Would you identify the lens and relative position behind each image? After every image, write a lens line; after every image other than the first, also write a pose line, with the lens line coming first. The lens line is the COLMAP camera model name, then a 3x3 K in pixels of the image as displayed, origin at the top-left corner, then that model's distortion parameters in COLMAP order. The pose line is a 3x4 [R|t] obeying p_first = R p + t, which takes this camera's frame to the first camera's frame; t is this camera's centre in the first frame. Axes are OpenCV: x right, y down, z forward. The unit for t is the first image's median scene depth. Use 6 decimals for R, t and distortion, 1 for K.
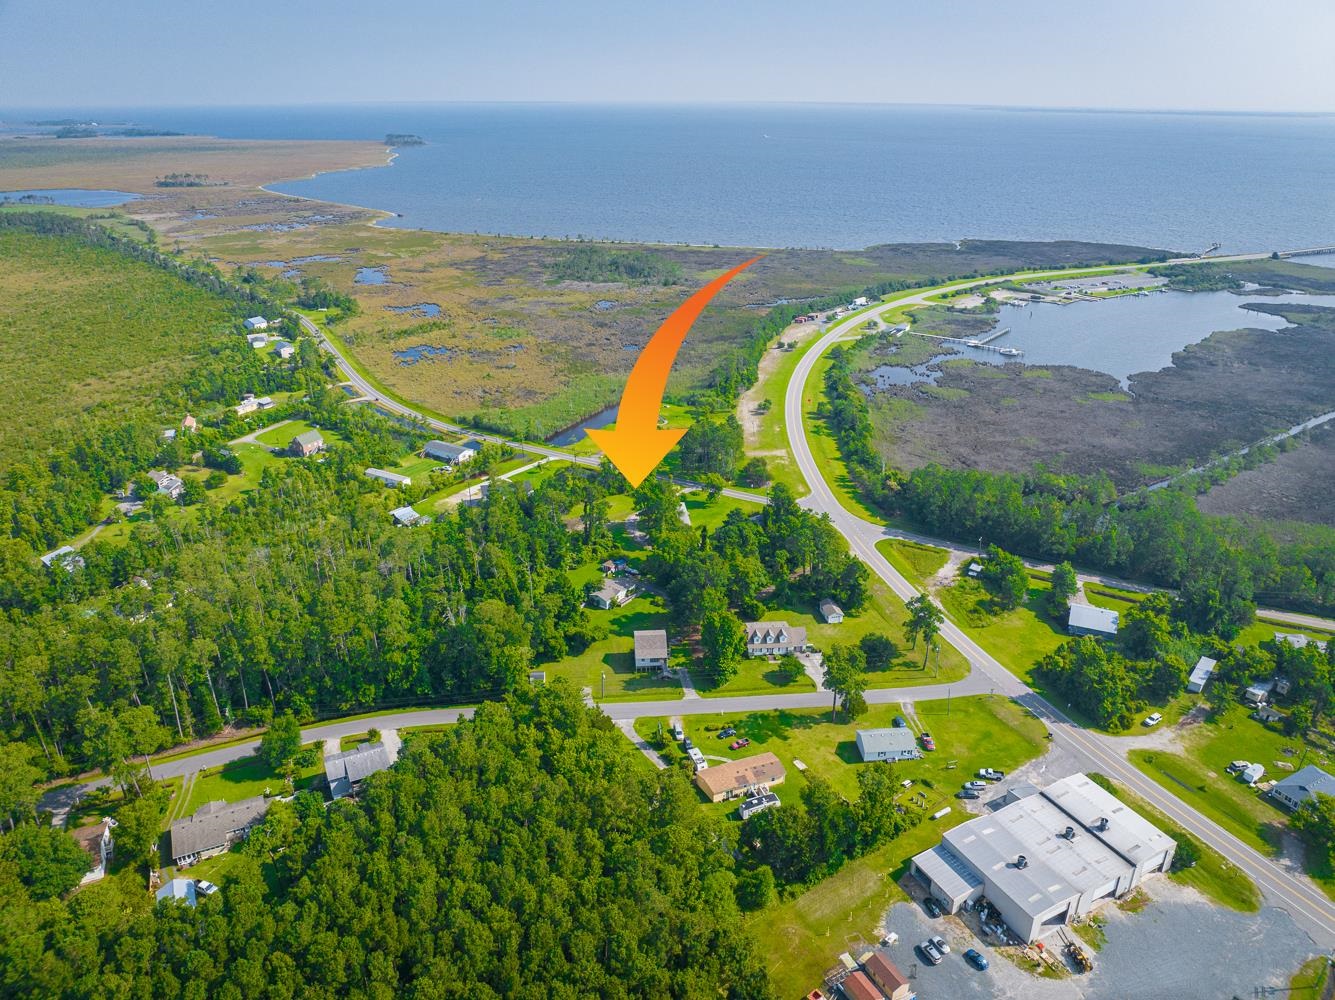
lens RADIAL K [[919.1, 0, 666.4], [0, 919.1, 500.8], [0, 0, 1]] dist [-0.051788, 0.024294]
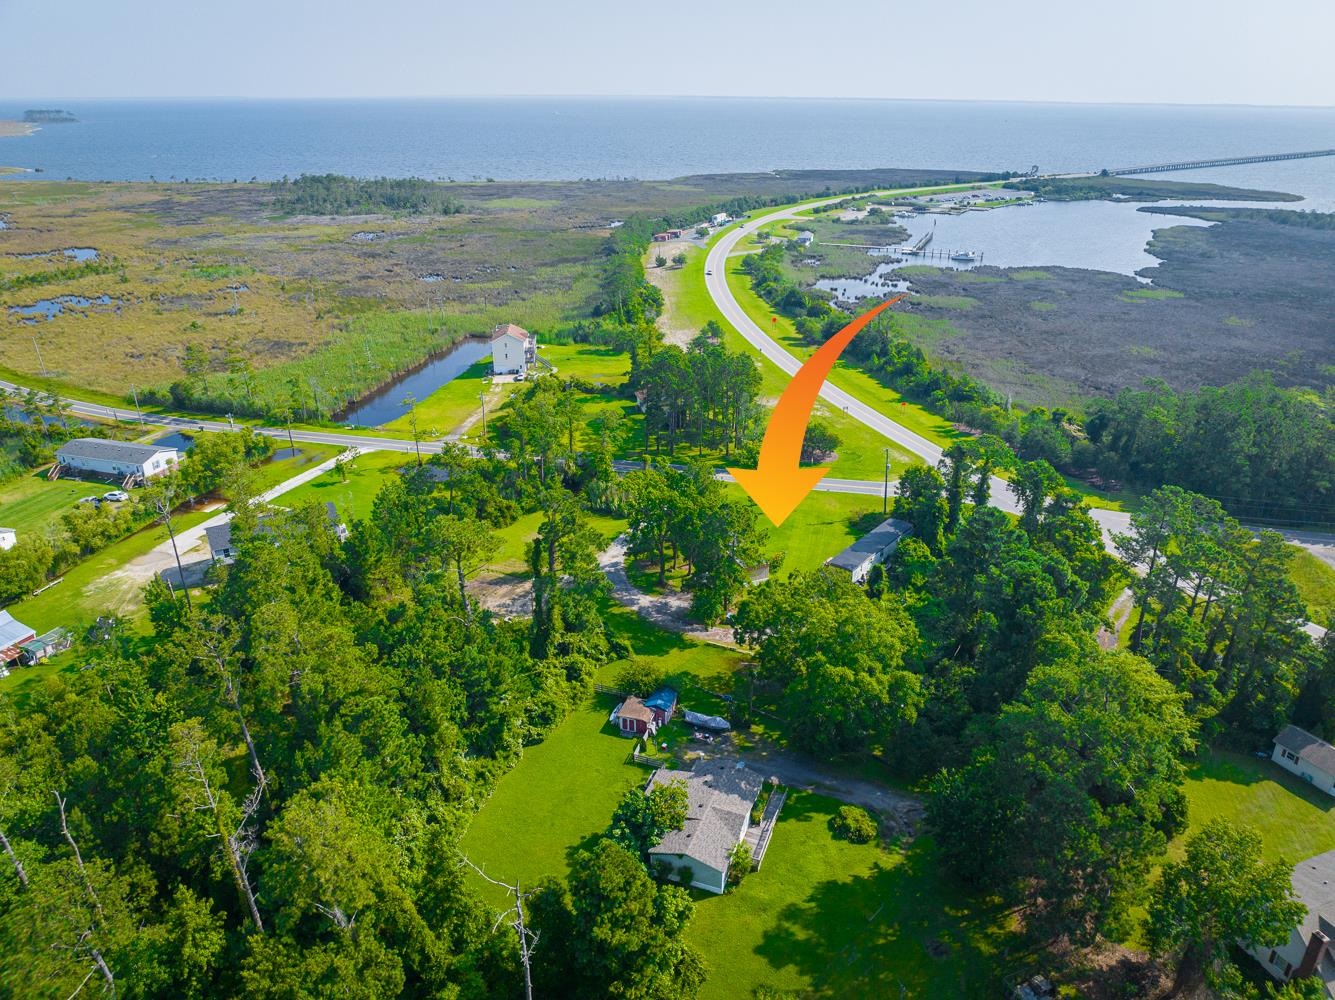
lens RADIAL K [[919.1, 0, 668.3], [0, 919.1, 496.7], [0, 0, 1]] dist [-0.051788, 0.024294]
pose [[0.955084, -0.112381, 0.274200, -0.098644], [0.112369, 0.993541, 0.015805, -0.011592], [-0.274205, 0.015716, 0.961543, 0.475185]]
